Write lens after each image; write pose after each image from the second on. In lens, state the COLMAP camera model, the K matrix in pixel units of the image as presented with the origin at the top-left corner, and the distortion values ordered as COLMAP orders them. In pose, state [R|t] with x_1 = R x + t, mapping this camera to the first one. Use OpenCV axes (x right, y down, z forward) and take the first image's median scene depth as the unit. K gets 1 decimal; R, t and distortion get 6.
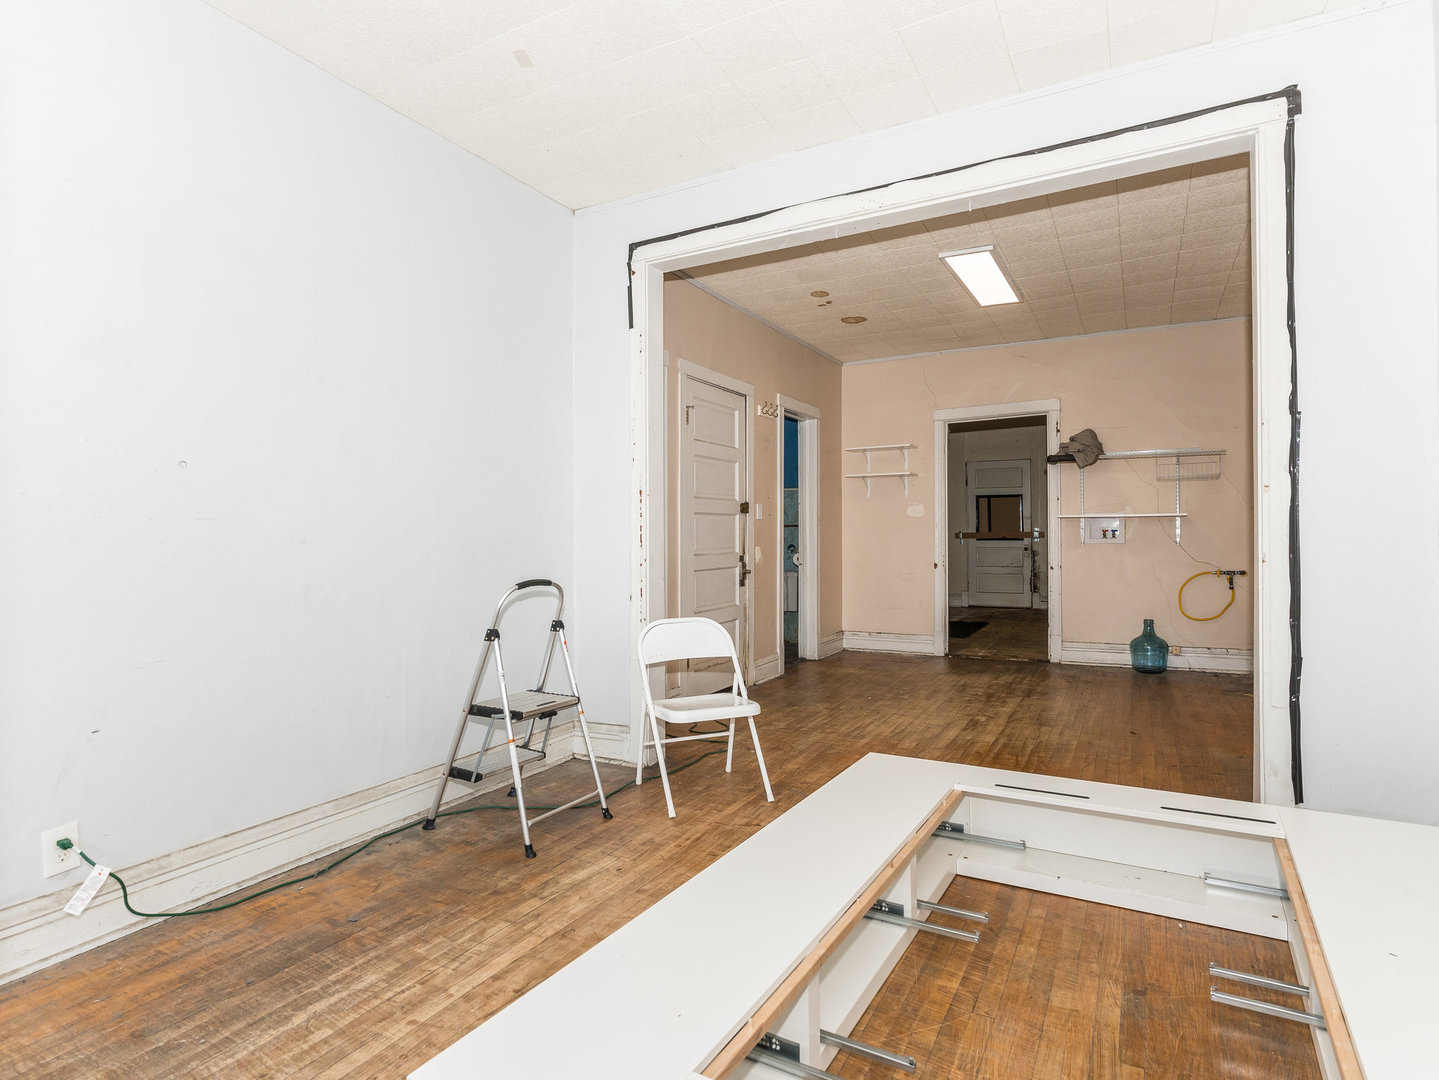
lens RADIAL K [[788.4, 0, 685.6], [0, 788.4, 514.2], [0, 0, 1]] dist [0.002037, 0.000380]
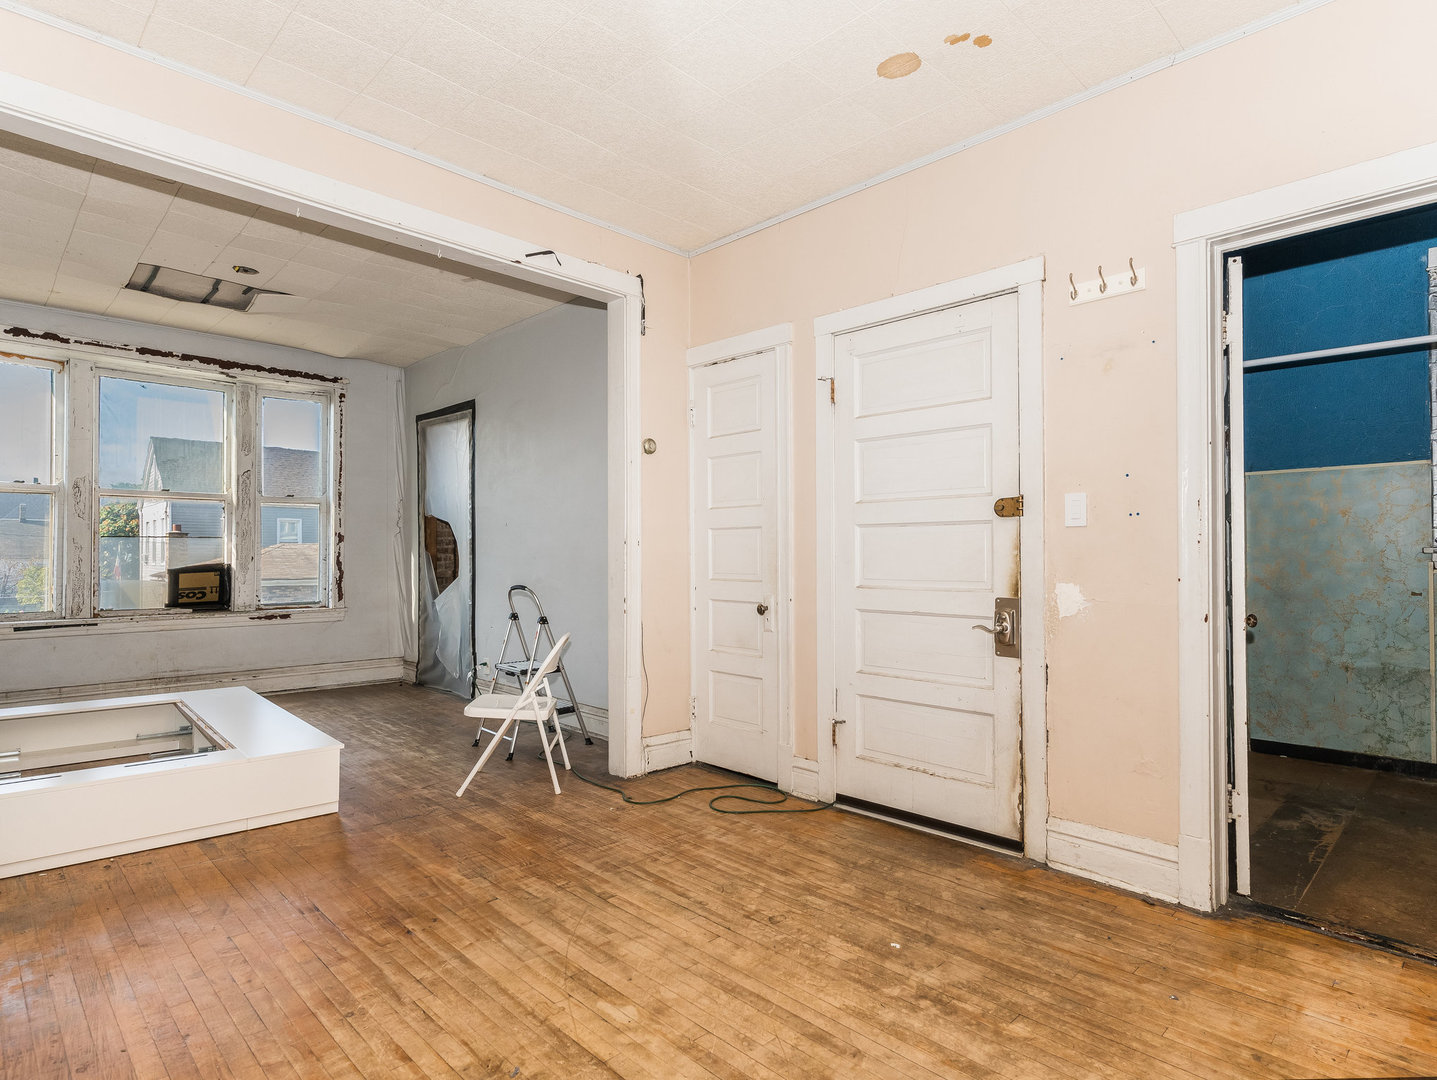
lens RADIAL K [[758.1, 0, 727.9], [0, 758.1, 550.6], [0, 0, 1]] dist [0.003748, 0.001499]
pose [[-0.250991, 0.004236, -0.967980, 0.581426], [0.026694, 0.999640, -0.002547, 0.016674], [0.967621, -0.026479, -0.251014, 0.910163]]
